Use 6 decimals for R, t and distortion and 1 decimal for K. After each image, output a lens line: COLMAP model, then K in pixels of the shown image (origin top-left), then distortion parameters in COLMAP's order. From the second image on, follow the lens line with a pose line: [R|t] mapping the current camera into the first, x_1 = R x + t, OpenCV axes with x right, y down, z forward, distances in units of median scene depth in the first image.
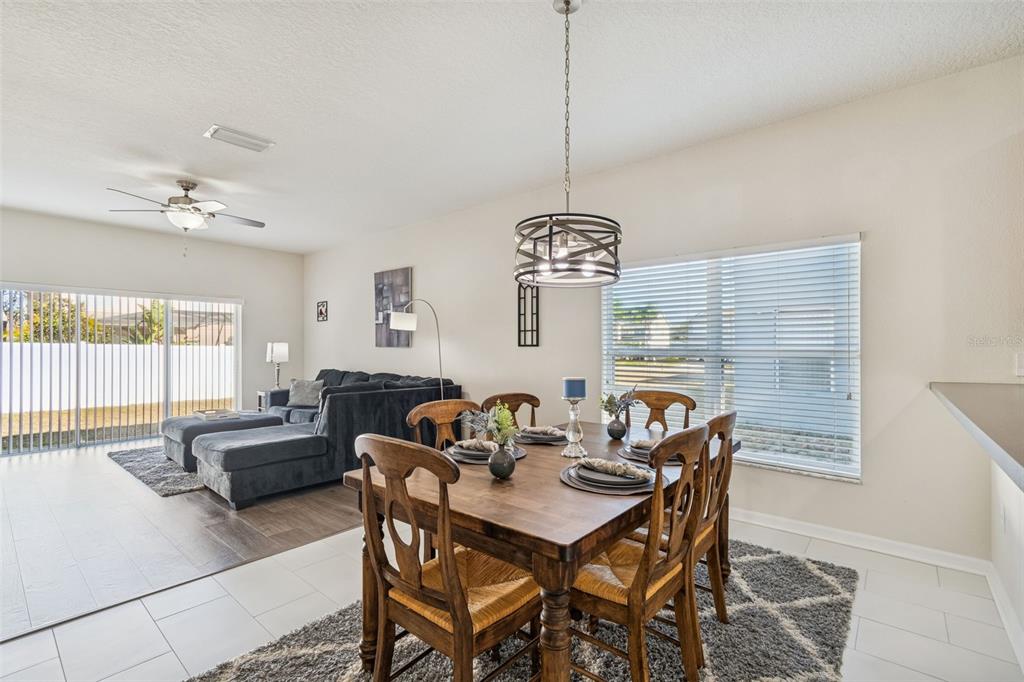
lens RADIAL K [[453.1, 0, 515.1], [0, 453.1, 344.2], [0, 0, 1]] dist [0.002975, -0.000605]
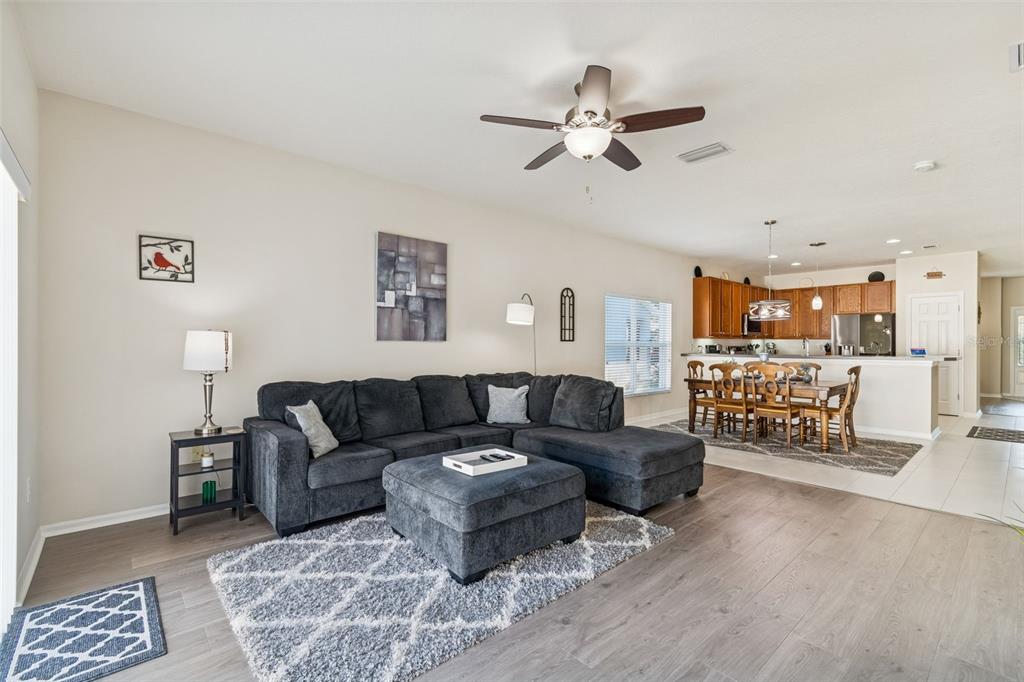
lens RADIAL K [[453.1, 0, 515.1], [0, 453.1, 344.2], [0, 0, 1]] dist [0.002975, -0.000605]
pose [[0.145350, -0.001940, 0.989378, -1.007813], [-0.006803, 0.999972, 0.002960, 0.008190], [-0.989357, -0.007161, 0.145333, 0.740841]]
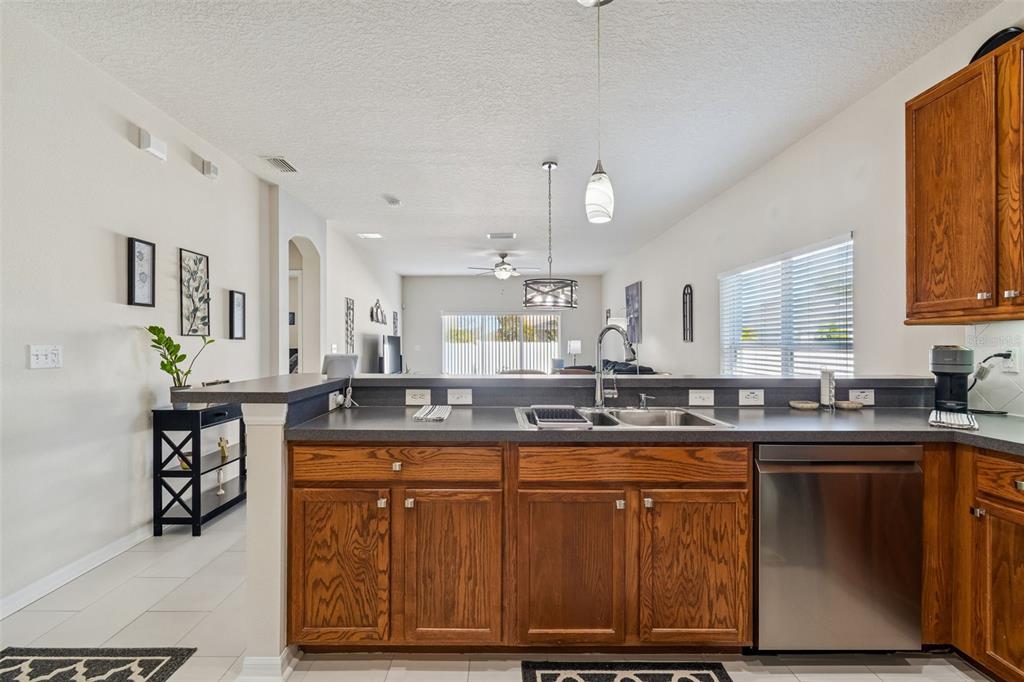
lens RADIAL K [[456.3, 0, 500.8], [0, 456.3, 338.4], [0, 0, 1]] dist [0.002920, -0.000006]
pose [[0.642835, -0.011733, -0.765914, 0.504681], [0.007981, 0.999931, -0.008620, 0.001618], [0.765963, -0.000572, 0.642885, -0.146367]]
